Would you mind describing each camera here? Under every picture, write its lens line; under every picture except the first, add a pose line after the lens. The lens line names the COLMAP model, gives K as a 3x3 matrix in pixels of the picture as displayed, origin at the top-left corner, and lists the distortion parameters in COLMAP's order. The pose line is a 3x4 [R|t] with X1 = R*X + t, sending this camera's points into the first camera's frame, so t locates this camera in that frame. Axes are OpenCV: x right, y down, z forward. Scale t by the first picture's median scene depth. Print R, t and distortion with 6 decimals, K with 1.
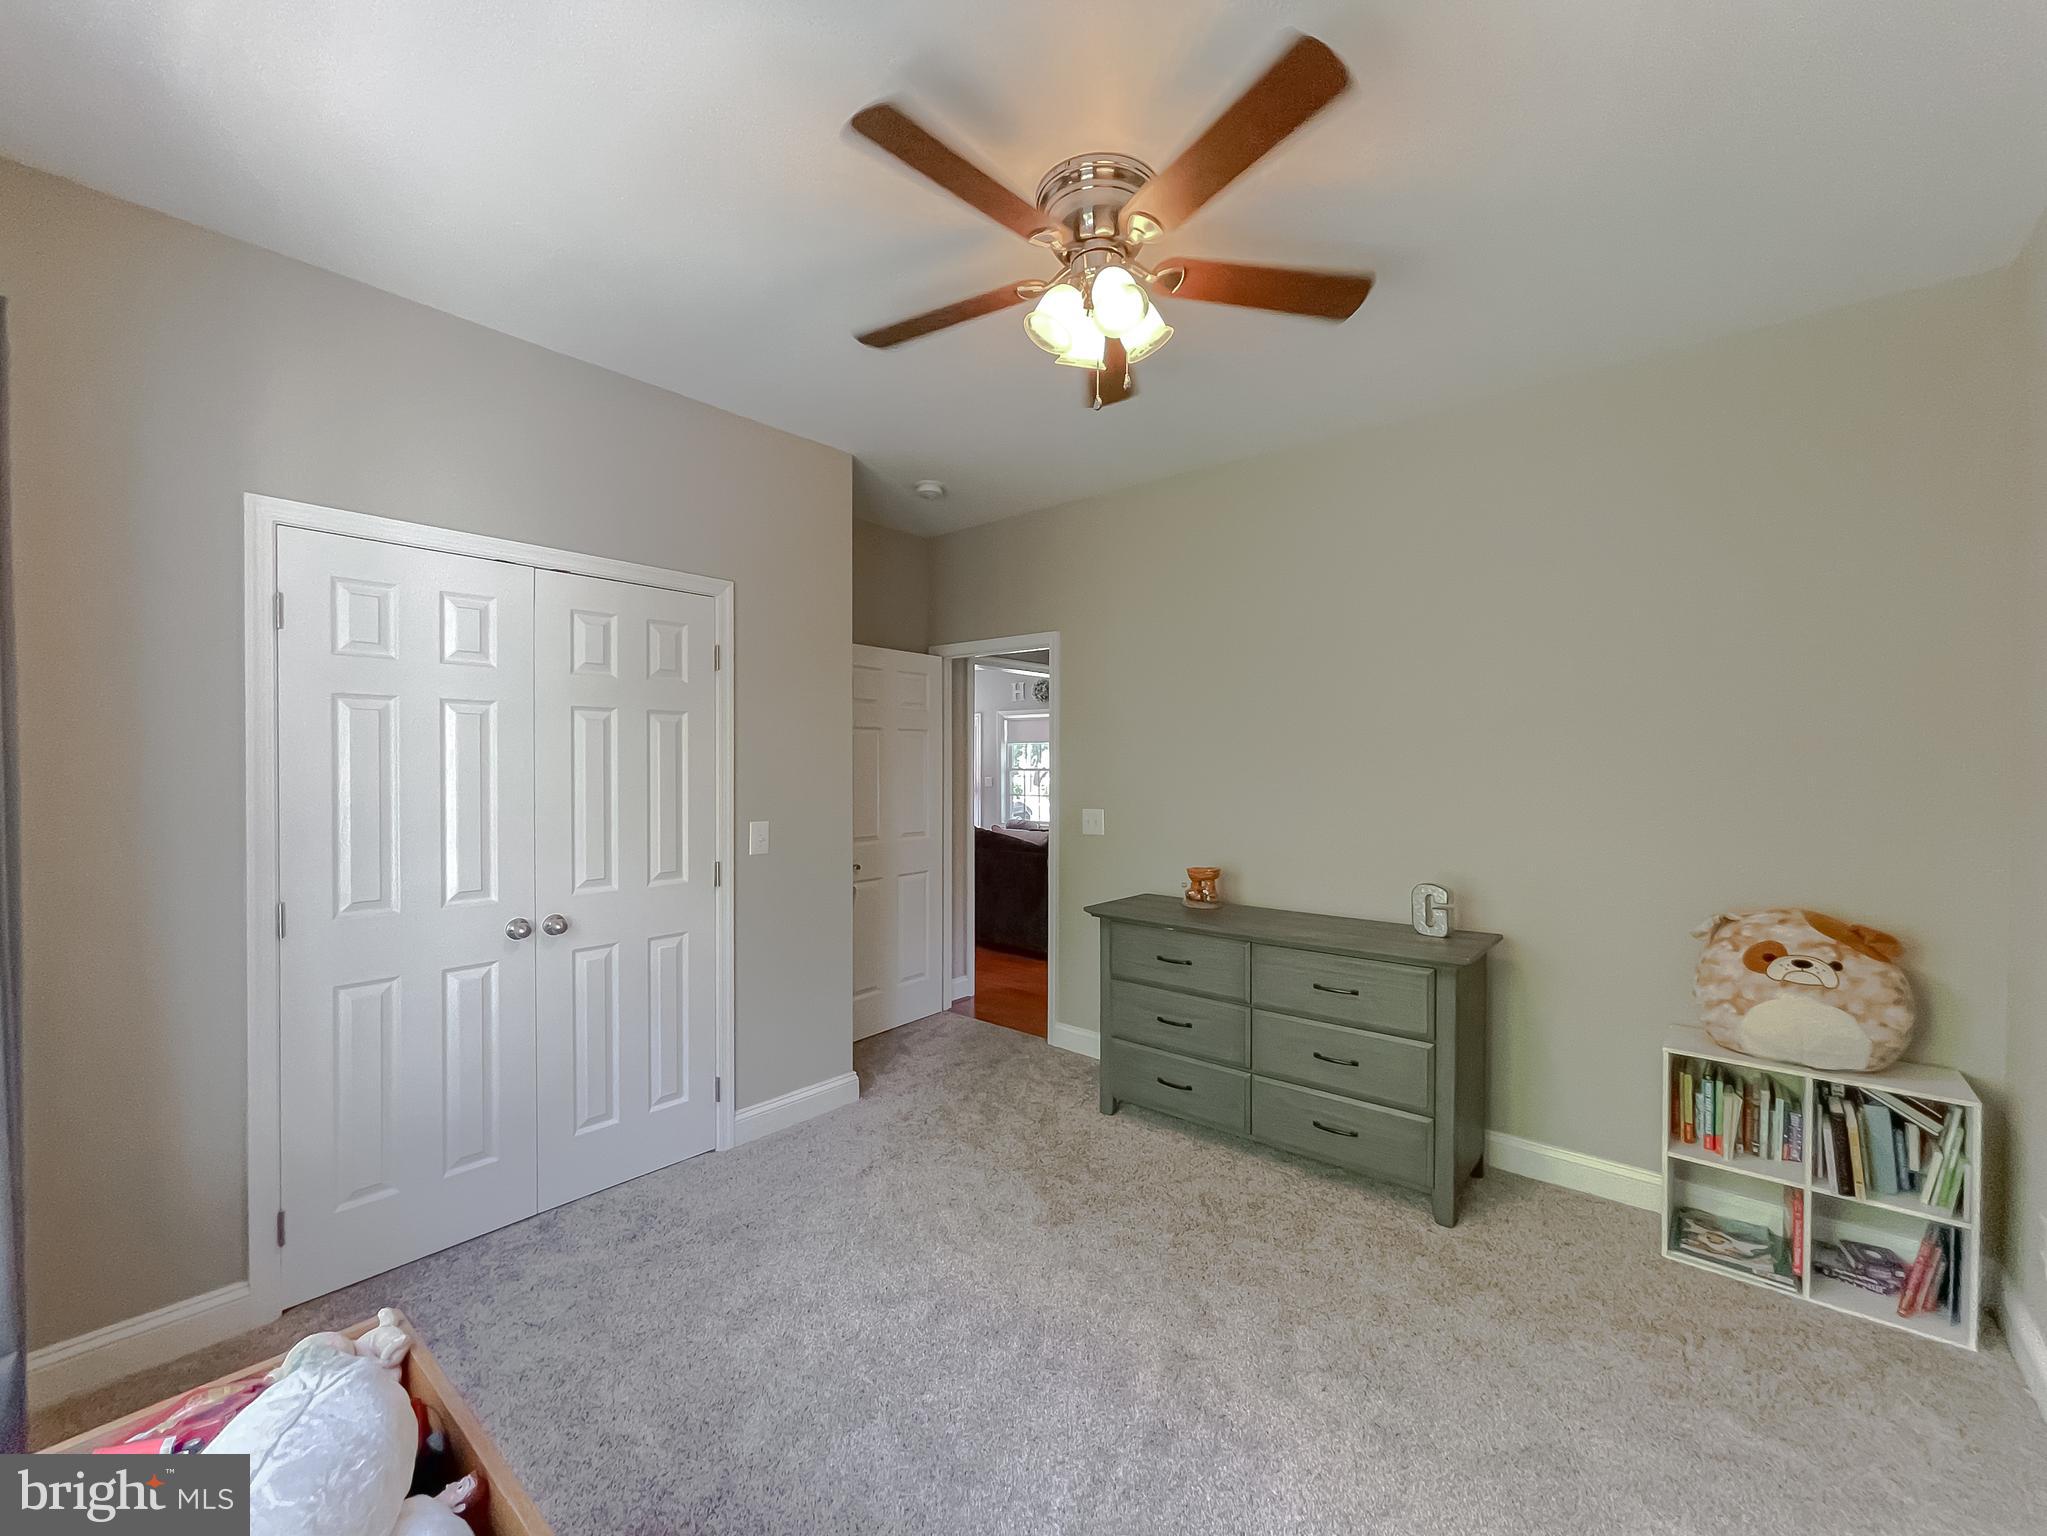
lens RADIAL K [[832.3, 0, 1025.0], [0, 832.3, 775.5], [0, 0, 1]] dist [-0.000509, 0.000277]
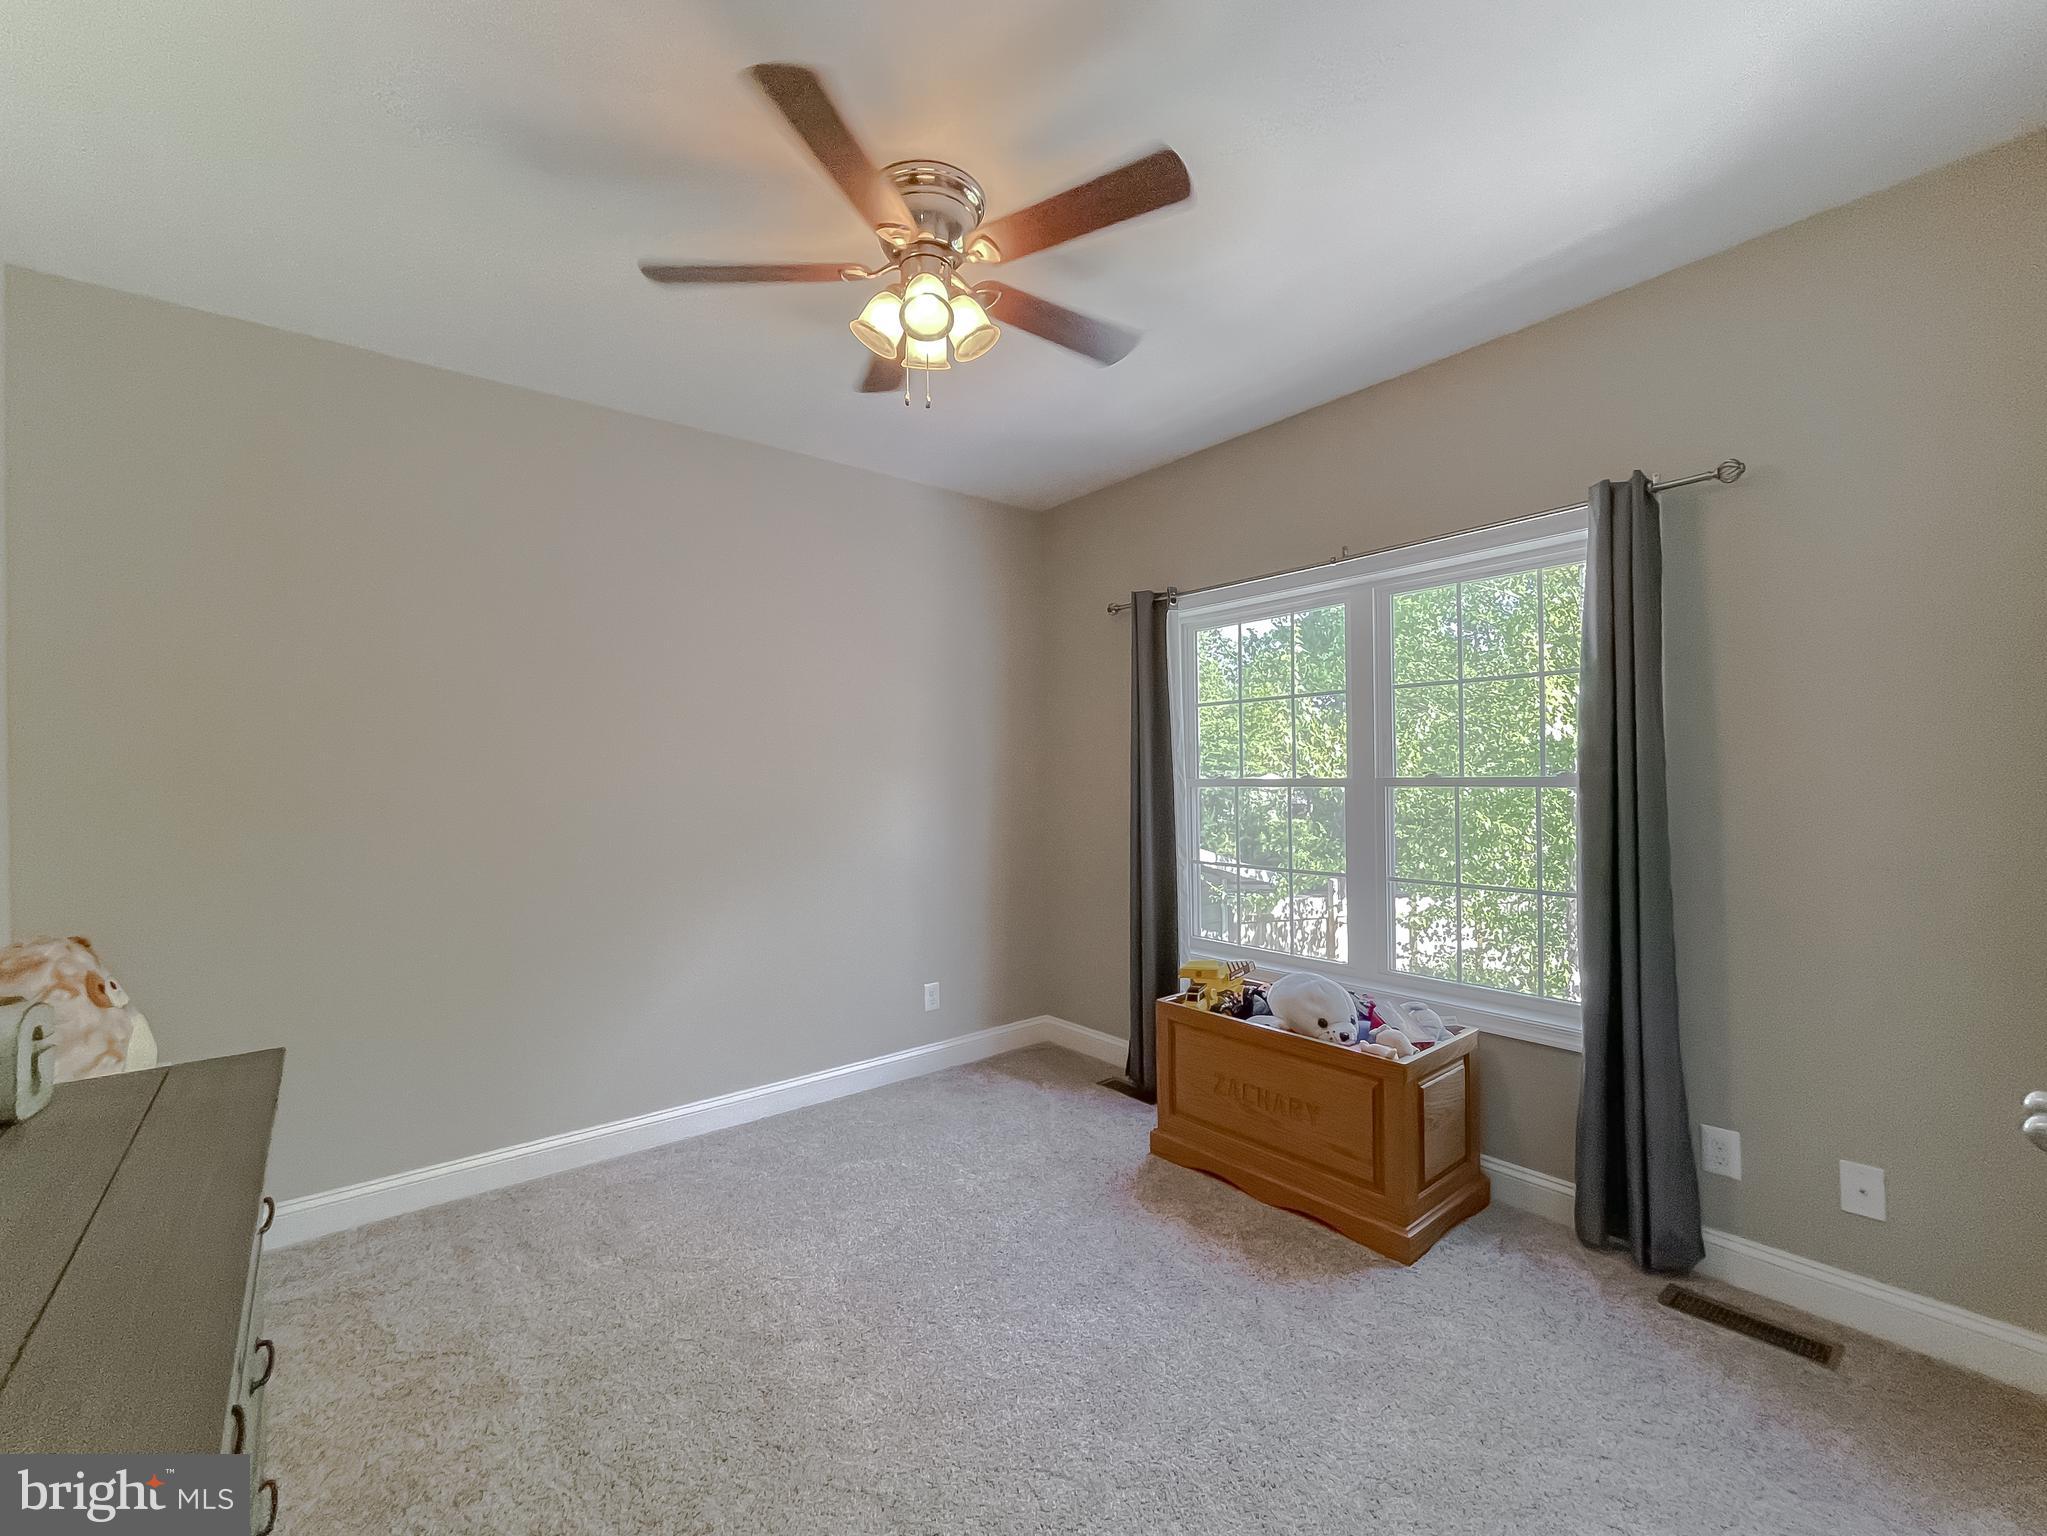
lens RADIAL K [[832.3, 0, 1025.0], [0, 832.3, 775.5], [0, 0, 1]] dist [-0.000509, 0.000277]
pose [[-0.984349, 0.012740, 0.175768, -0.146885], [0.013010, 0.999915, 0.000383, 0.012243], [-0.175748, 0.002664, -0.984432, 1.403681]]
